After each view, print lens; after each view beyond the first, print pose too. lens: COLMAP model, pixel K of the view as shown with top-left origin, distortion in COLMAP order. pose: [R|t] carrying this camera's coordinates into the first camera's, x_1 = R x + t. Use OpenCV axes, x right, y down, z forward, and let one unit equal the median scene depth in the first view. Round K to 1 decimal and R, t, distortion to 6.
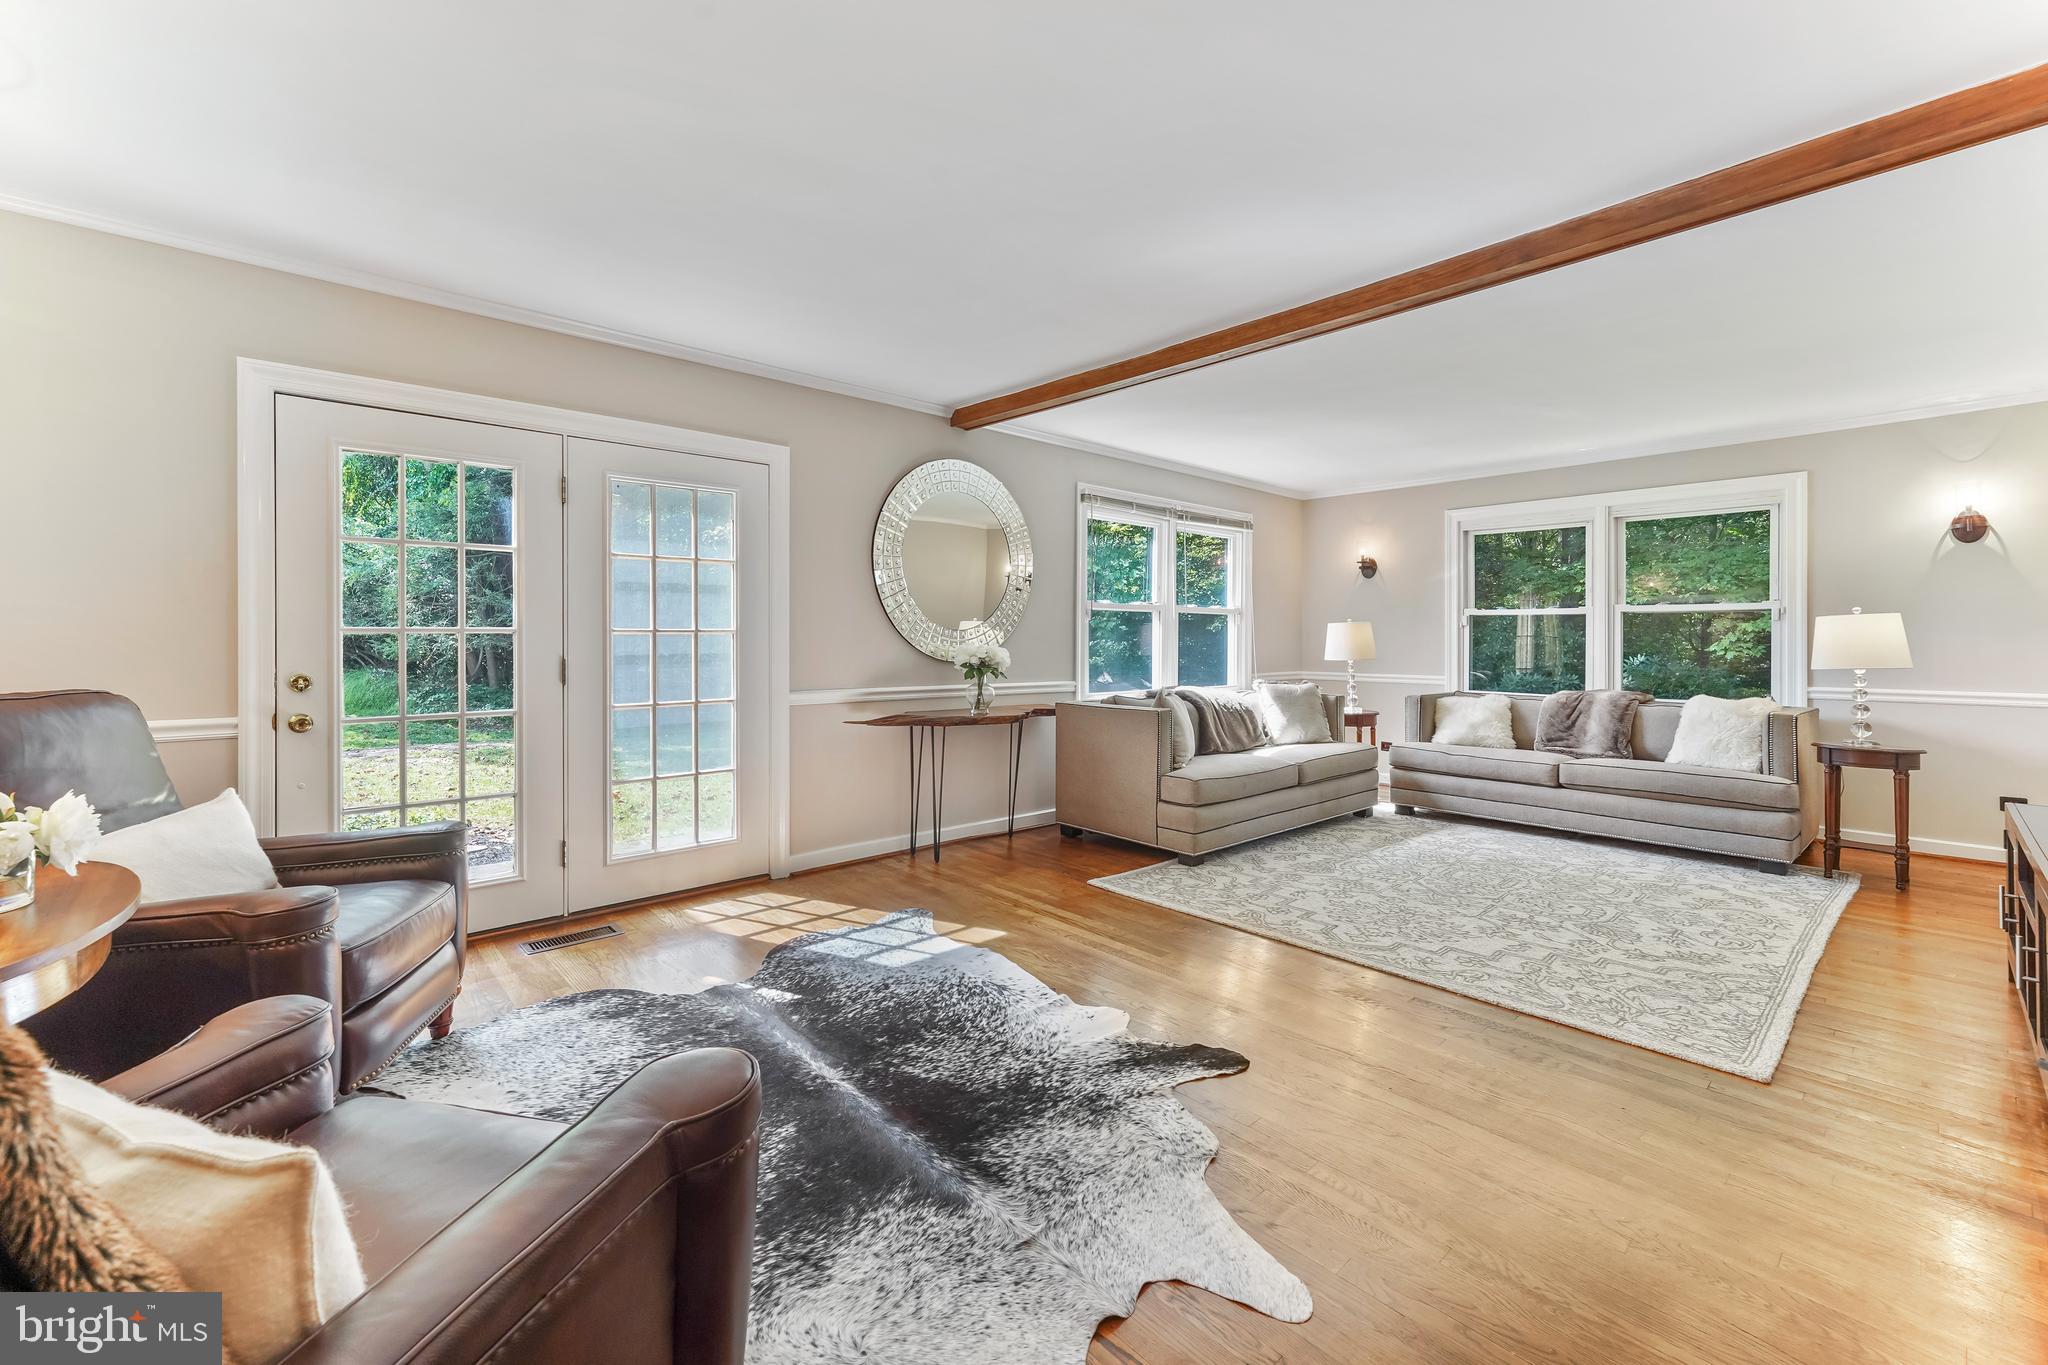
lens RADIAL K [[833.6, 0, 1046.4], [0, 833.6, 655.1], [0, 0, 1]] dist [0.003434, 0.000290]
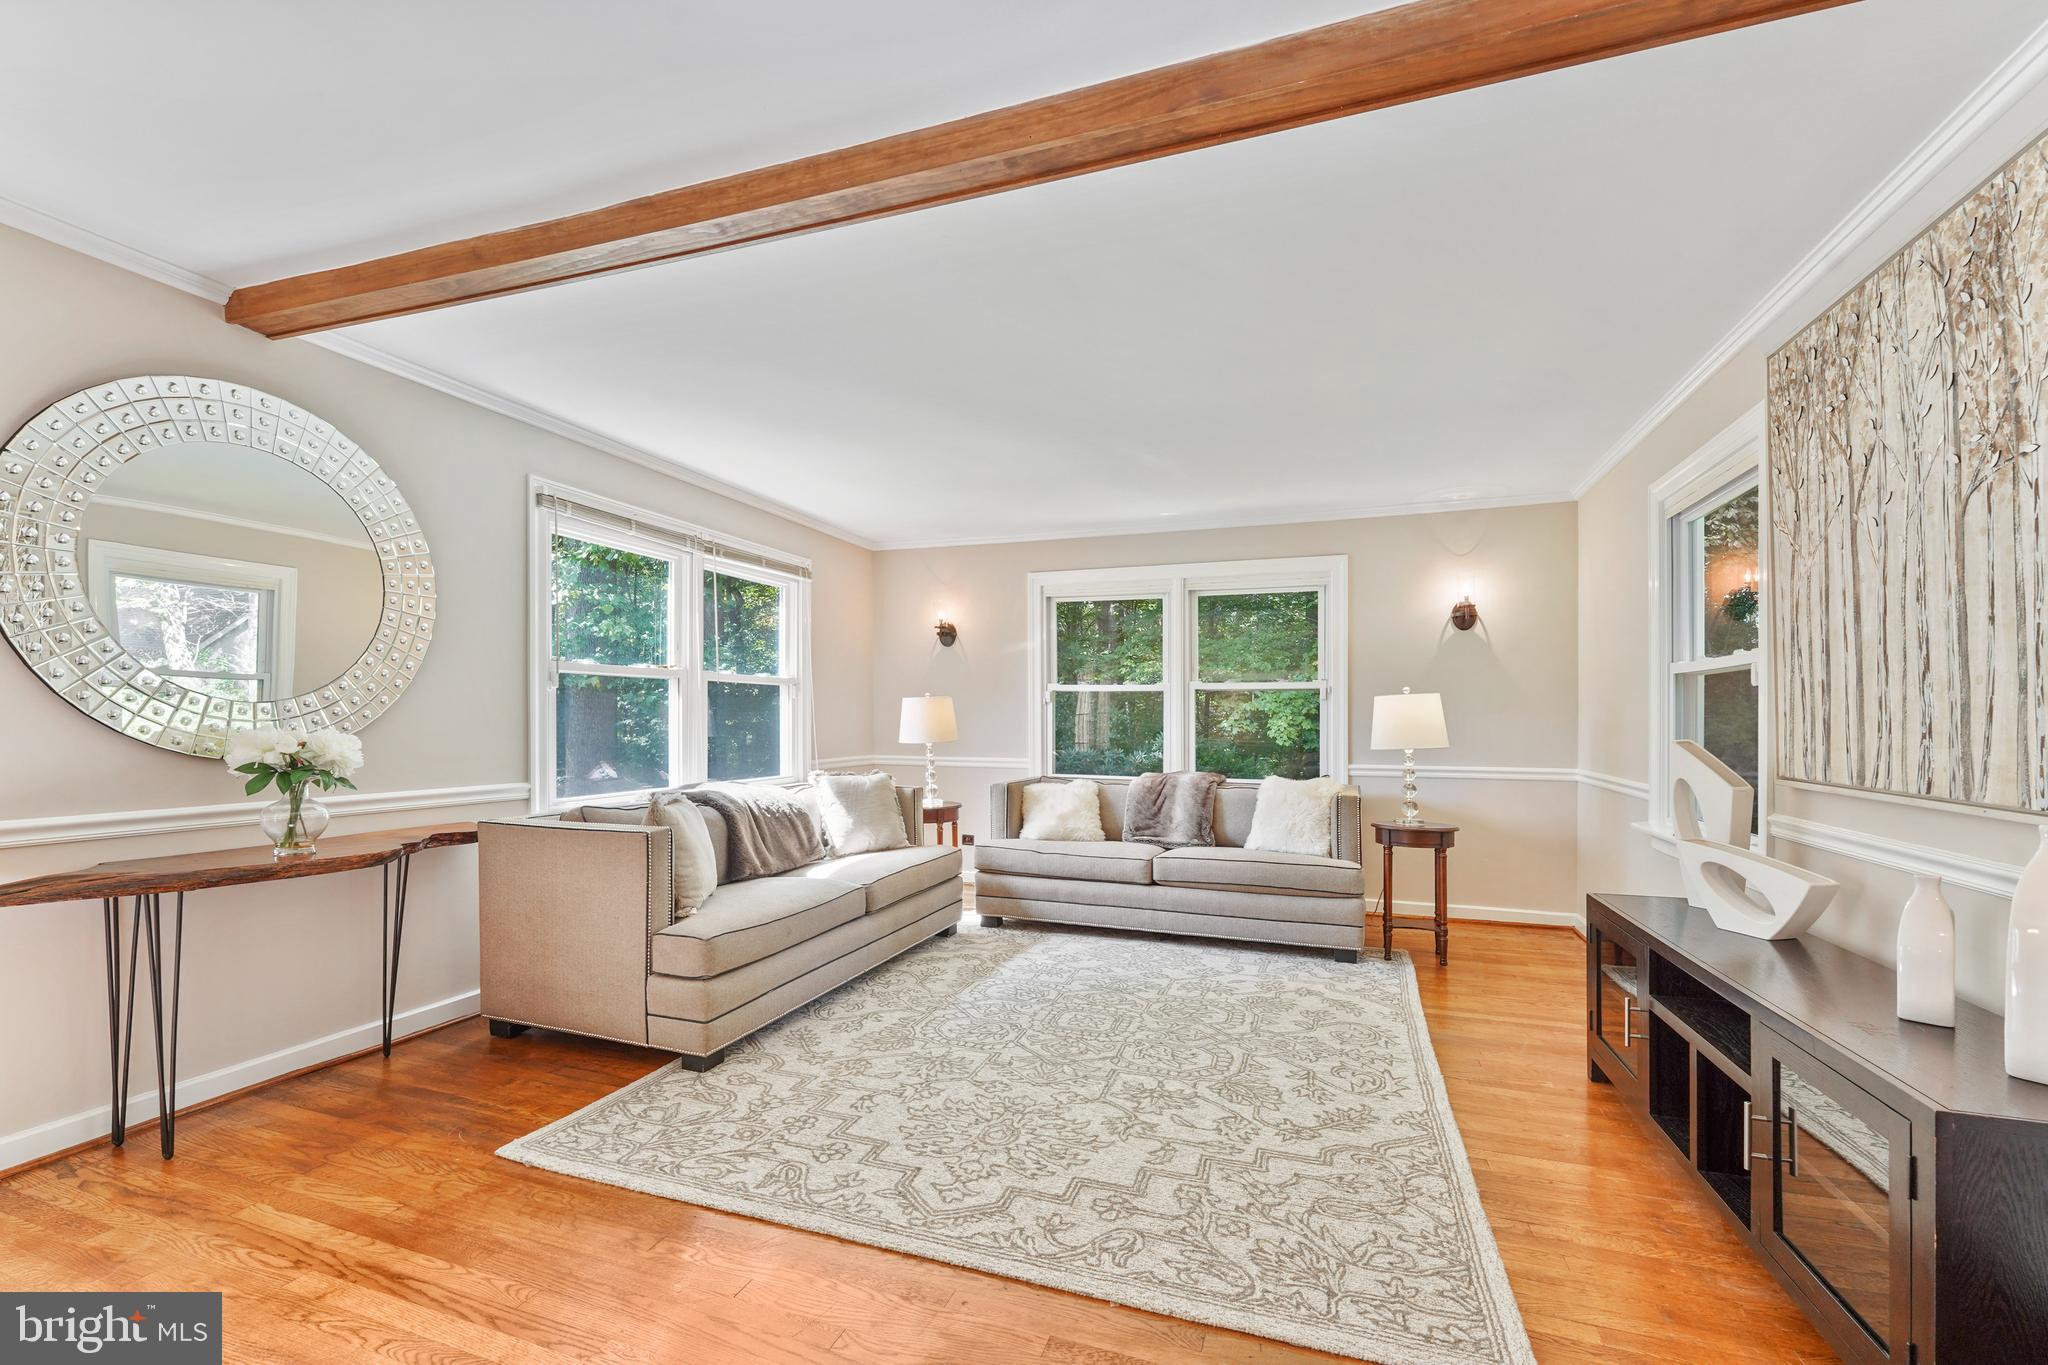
lens RADIAL K [[841.6, 0, 1029.2], [0, 841.6, 728.0], [0, 0, 1]] dist [-0.000241, 0.000055]
pose [[0.889266, -0.004957, 0.457364, 0.095475], [0.006436, 0.999978, -0.001676, -0.008594], [-0.457346, 0.004434, 0.889278, 0.284225]]
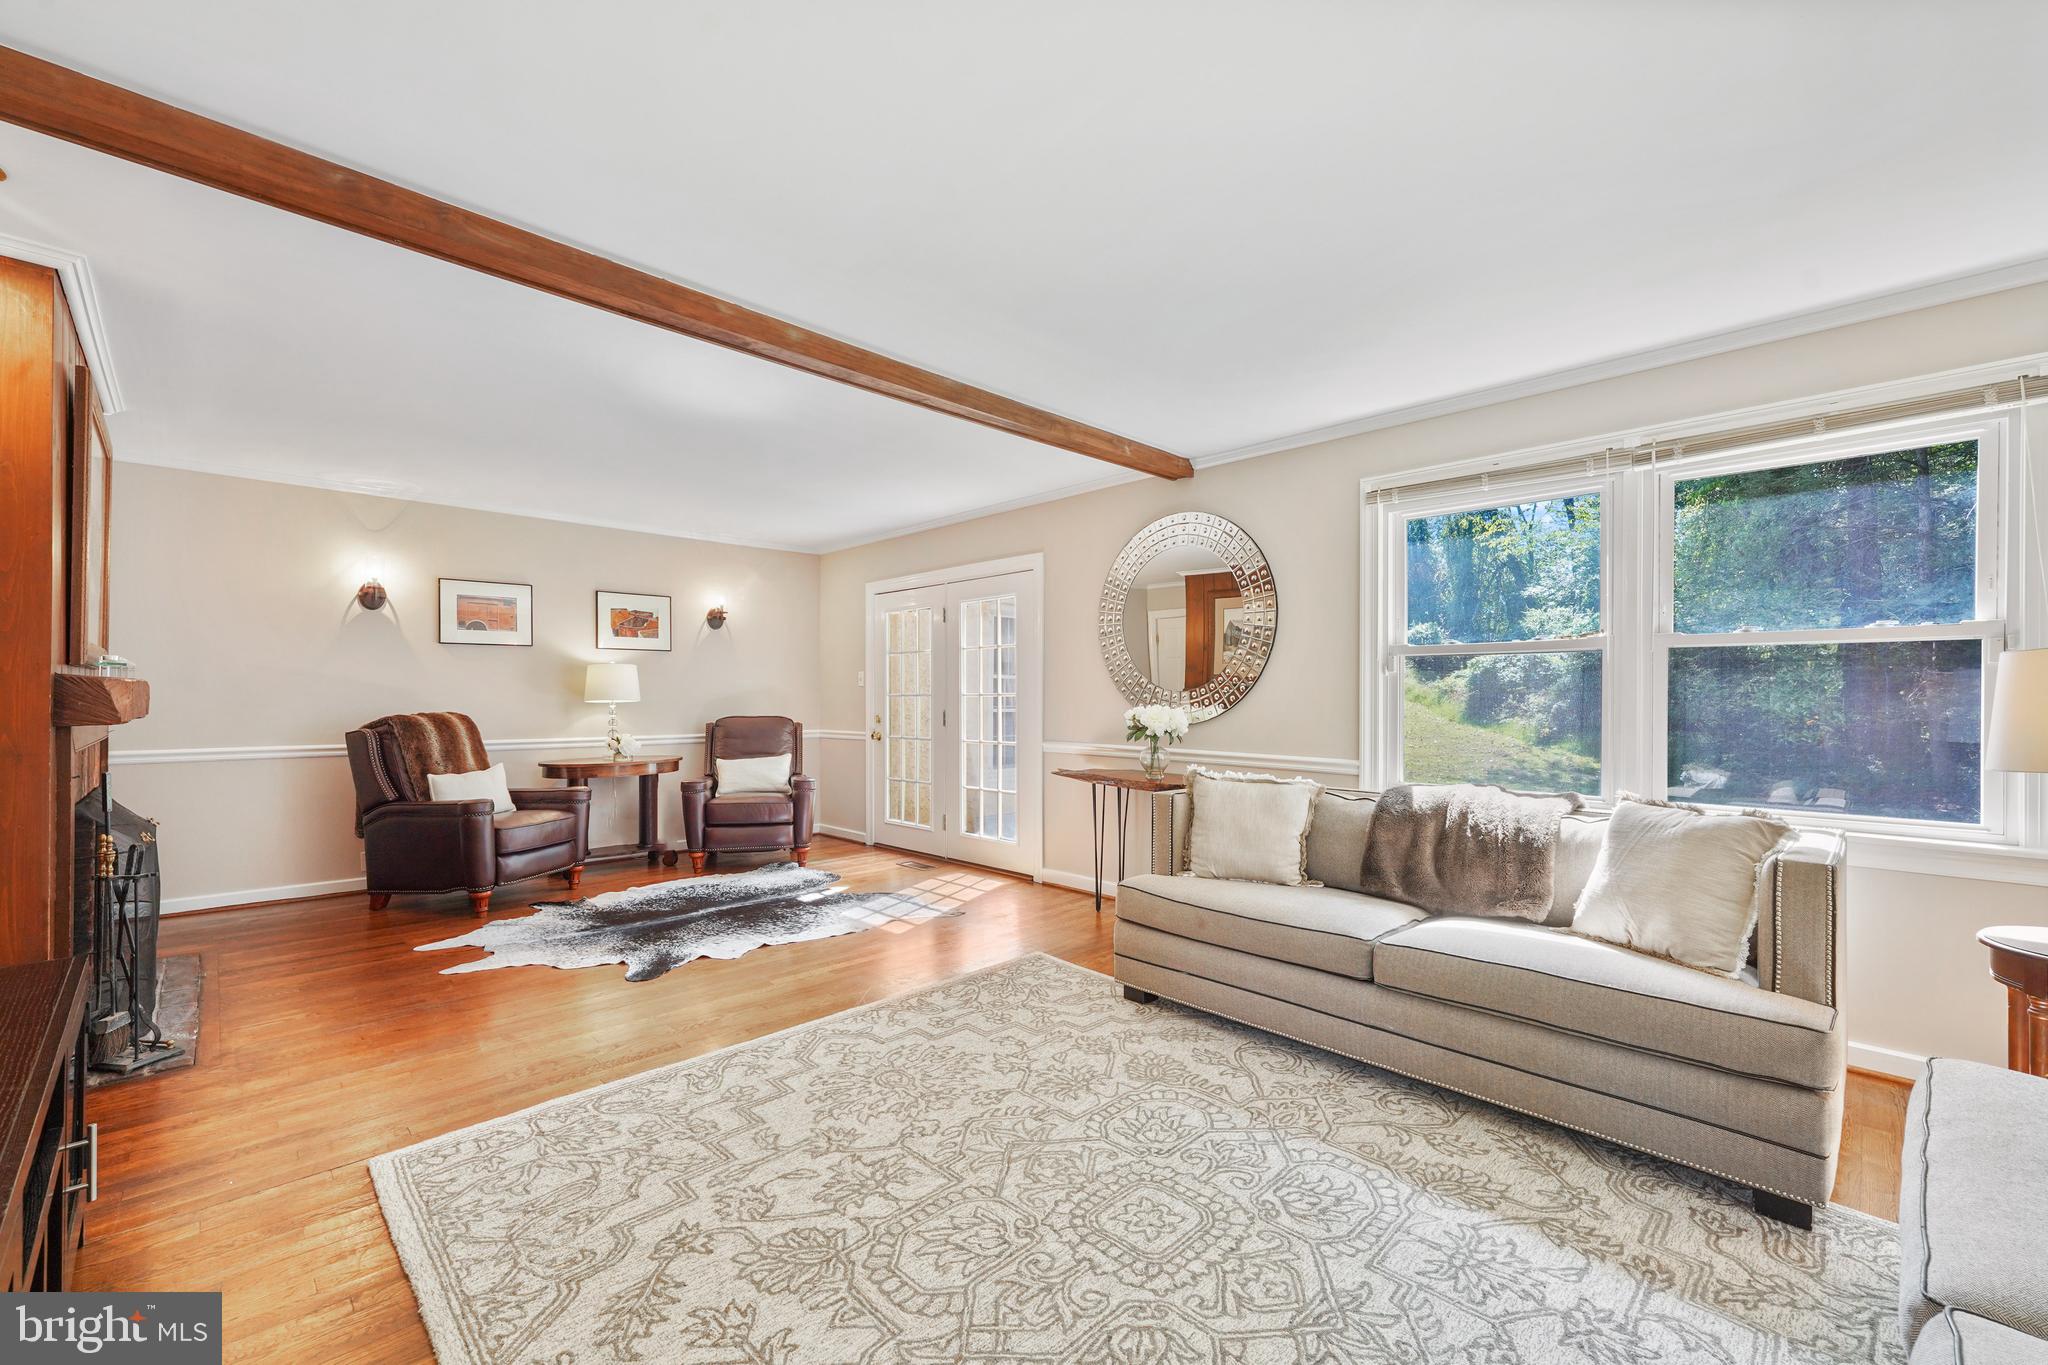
lens RADIAL K [[858.0, 0, 1029.1], [0, 858.0, 699.3], [0, 0, 1]] dist [0.001251, 0.000072]
pose [[0.017040, -0.000561, -0.999855, 0.889067], [-0.021561, 0.999767, -0.000928, -0.016207], [0.999622, 0.021574, 0.017024, 0.826612]]
